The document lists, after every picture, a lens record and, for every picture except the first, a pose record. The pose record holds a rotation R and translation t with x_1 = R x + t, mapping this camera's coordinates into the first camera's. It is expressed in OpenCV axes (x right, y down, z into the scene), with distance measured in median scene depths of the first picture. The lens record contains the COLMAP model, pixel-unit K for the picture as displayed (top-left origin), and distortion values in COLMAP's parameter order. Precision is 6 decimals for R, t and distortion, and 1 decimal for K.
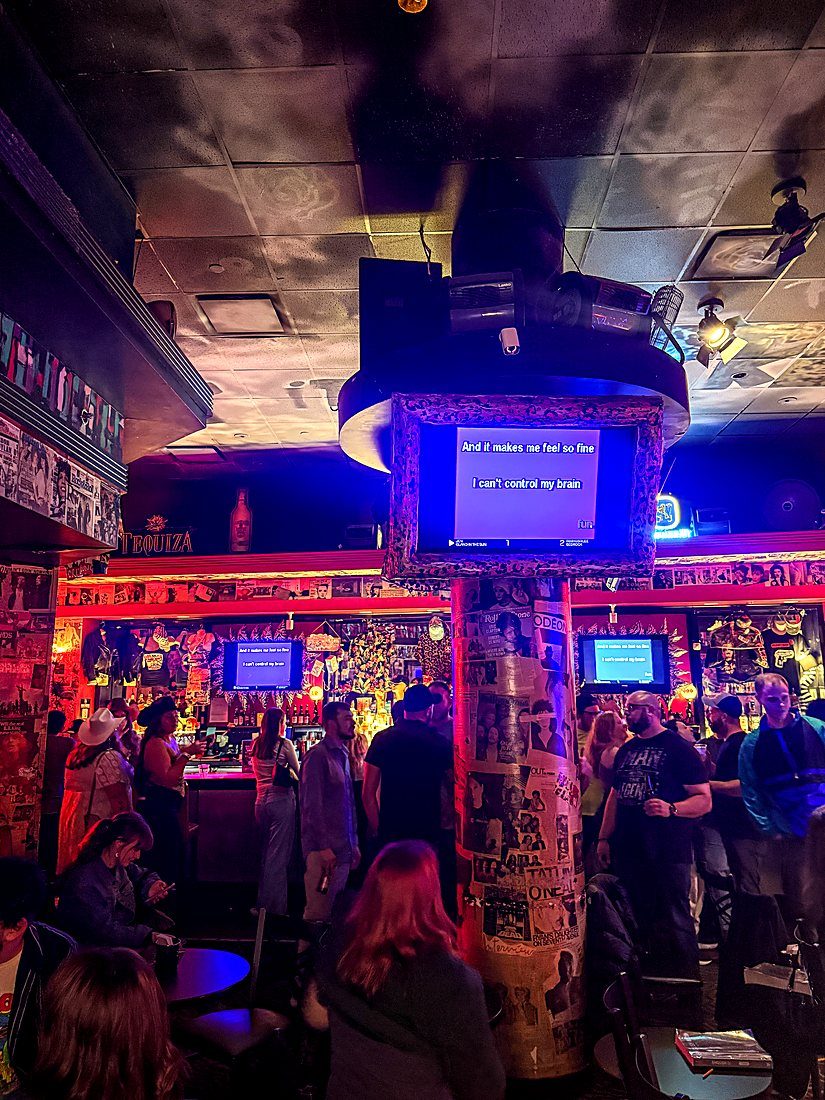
lens RADIAL K [[780.9, 0, 422.8], [0, 780.9, 545.7], [0, 0, 1]] dist [0.019925, -0.029635]
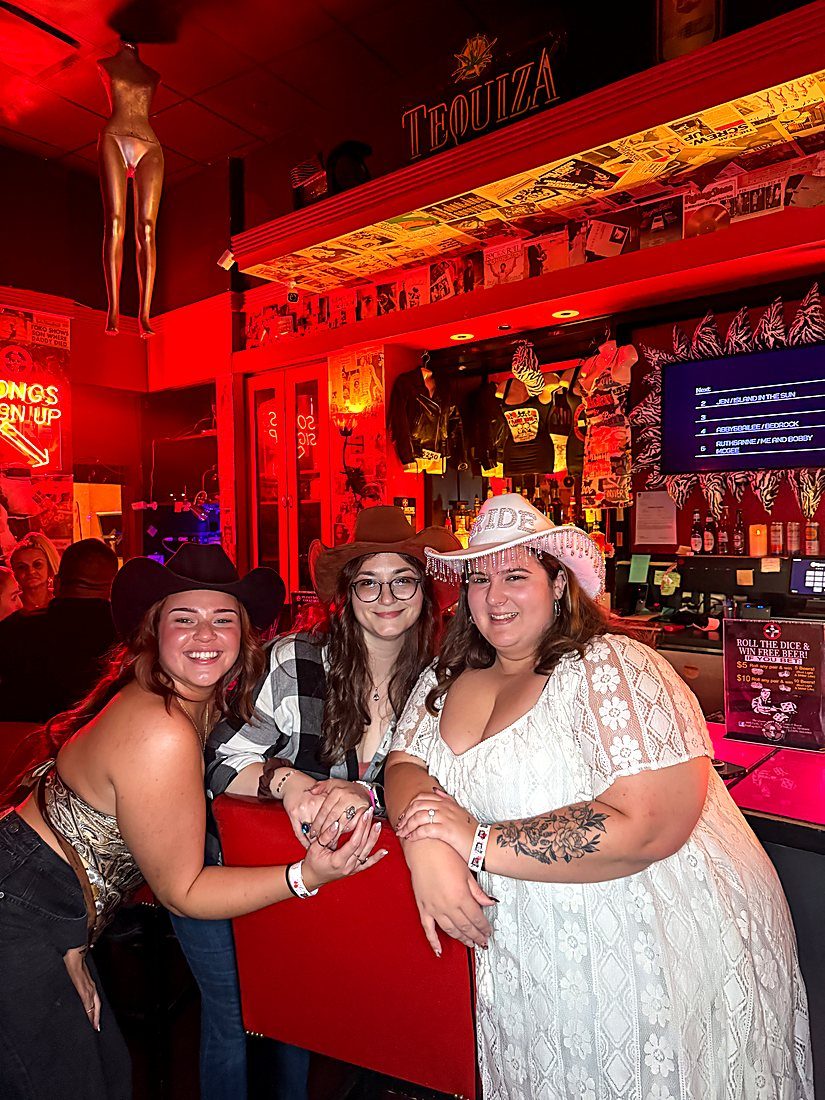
lens RADIAL K [[780.9, 0, 416.1], [0, 780.9, 540.4], [0, 0, 1]] dist [0.019925, -0.029635]
pose [[0.839896, 0.013546, -0.542578, -0.133580], [0.102122, 0.977889, 0.182495, 0.127632], [0.533053, -0.208686, 0.819942, 0.560980]]
